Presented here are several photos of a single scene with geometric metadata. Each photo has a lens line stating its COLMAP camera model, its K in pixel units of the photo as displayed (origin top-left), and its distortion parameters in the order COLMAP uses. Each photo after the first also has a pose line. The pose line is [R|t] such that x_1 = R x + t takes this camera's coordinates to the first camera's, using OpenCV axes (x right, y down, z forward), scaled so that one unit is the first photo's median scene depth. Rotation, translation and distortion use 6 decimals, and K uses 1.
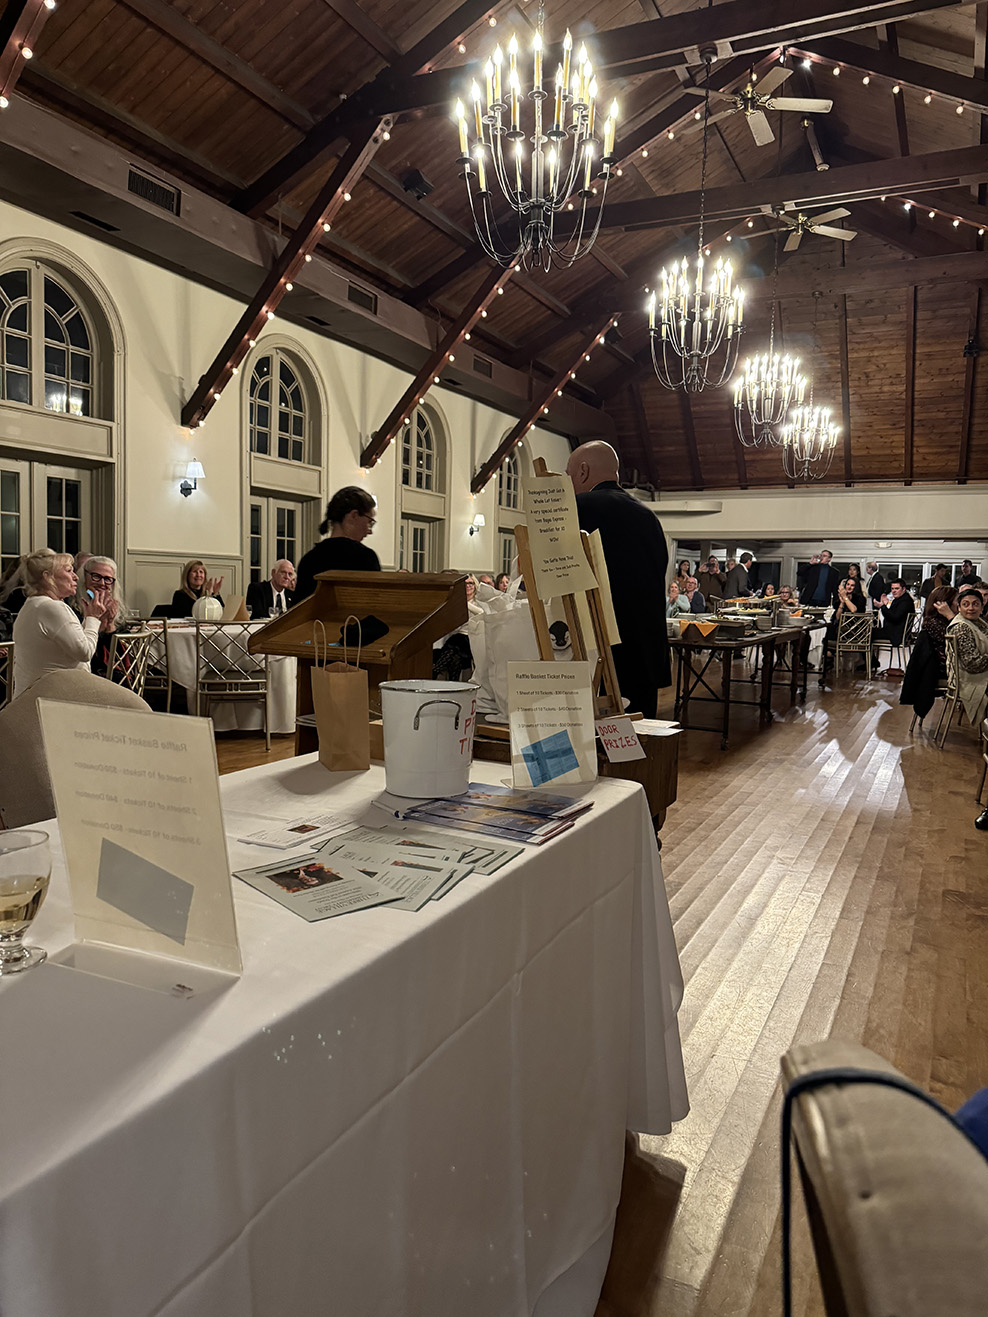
lens RADIAL K [[927.0, 0, 508.0], [0, 927.0, 661.4], [0, 0, 1]] dist [0.166840, -0.265642]
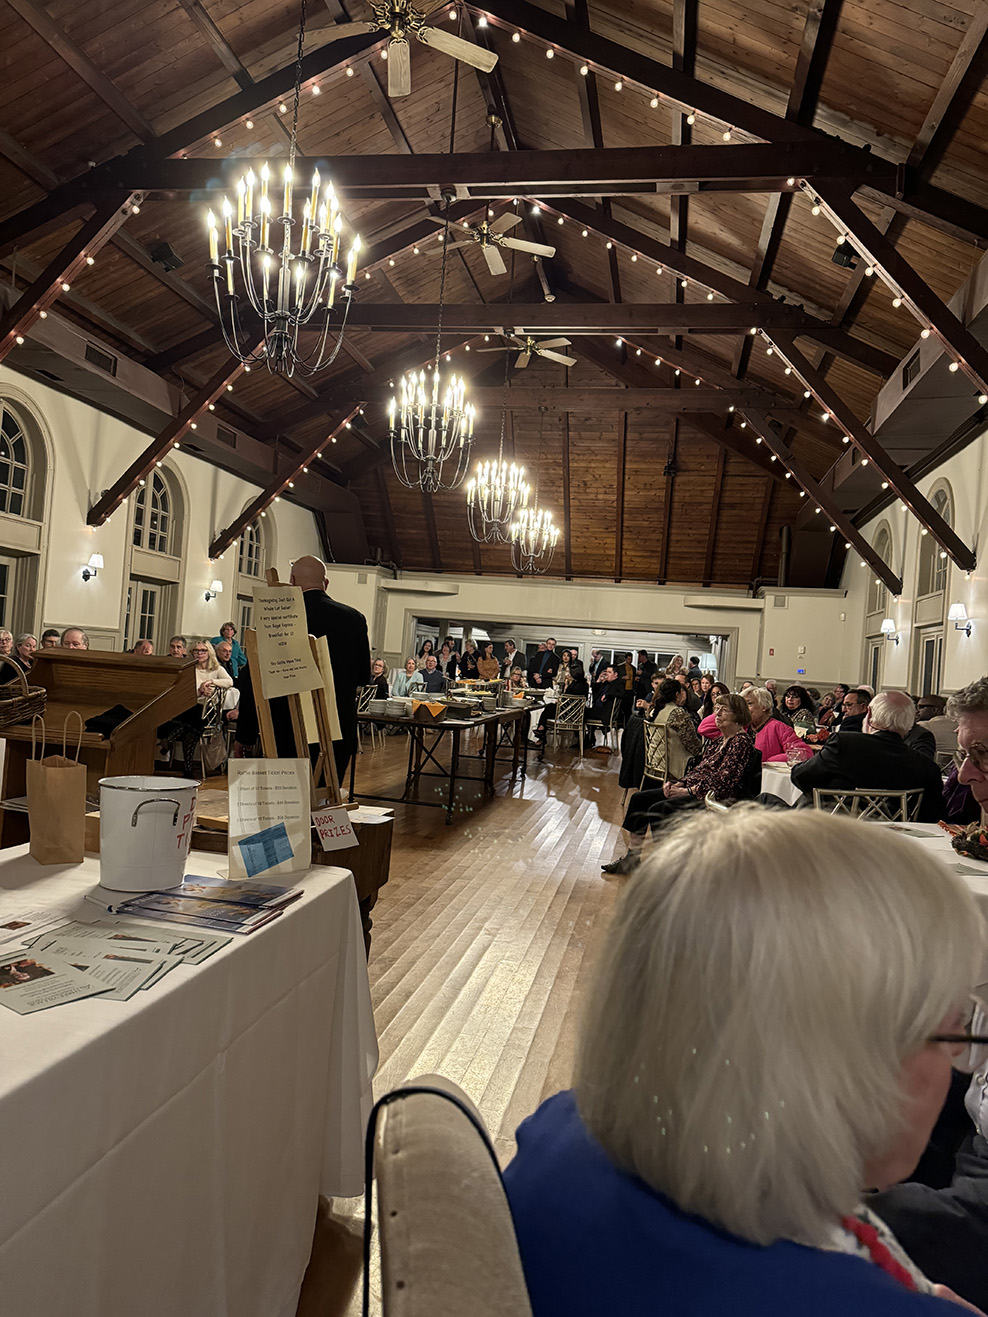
lens RADIAL K [[924.4, 0, 494.0], [0, 924.4, 658.5], [0, 0, 1]] dist [0.159471, -0.251712]
pose [[0.965434, 0.045251, 0.256691, 0.002005], [-0.025462, 0.996477, -0.079902, -0.006961], [-0.259403, 0.070605, 0.963185, -0.026164]]
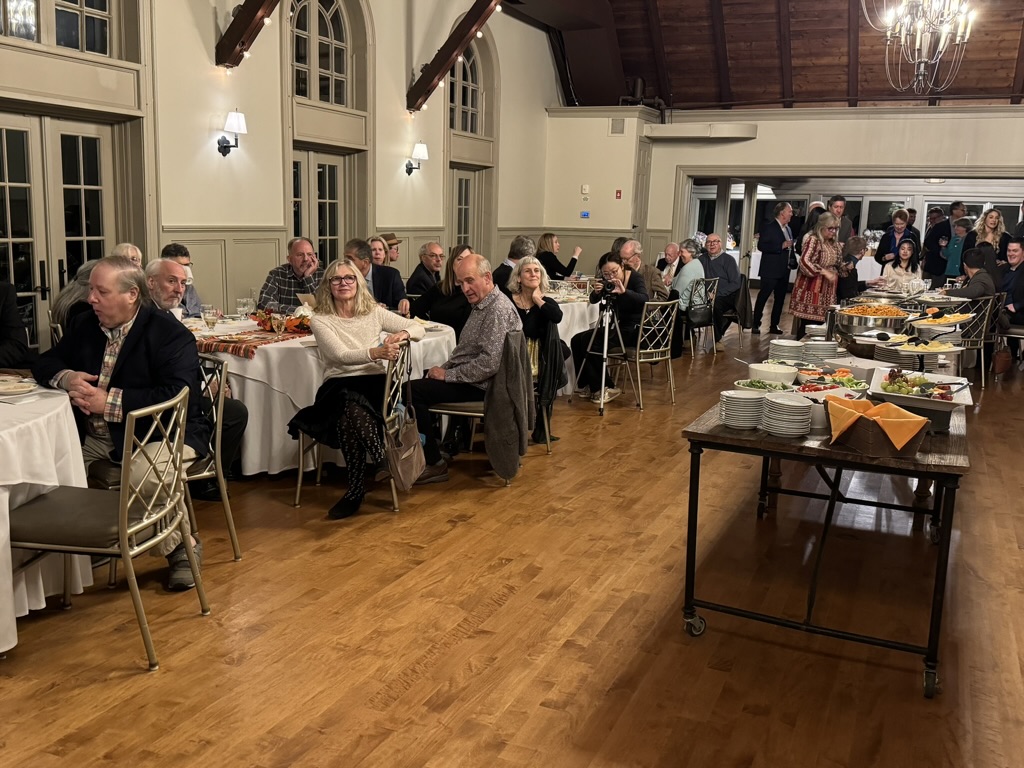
lens RADIAL K [[983.1, 0, 512.1], [0, 983.1, 387.0], [0, 0, 1]] dist [0.132495, -0.237018]
pose [[0.999124, -0.007694, 0.041141, 0.006838], [0.003856, 0.995700, 0.092553, -0.069773], [-0.041676, -0.092313, 0.994857, 0.387867]]
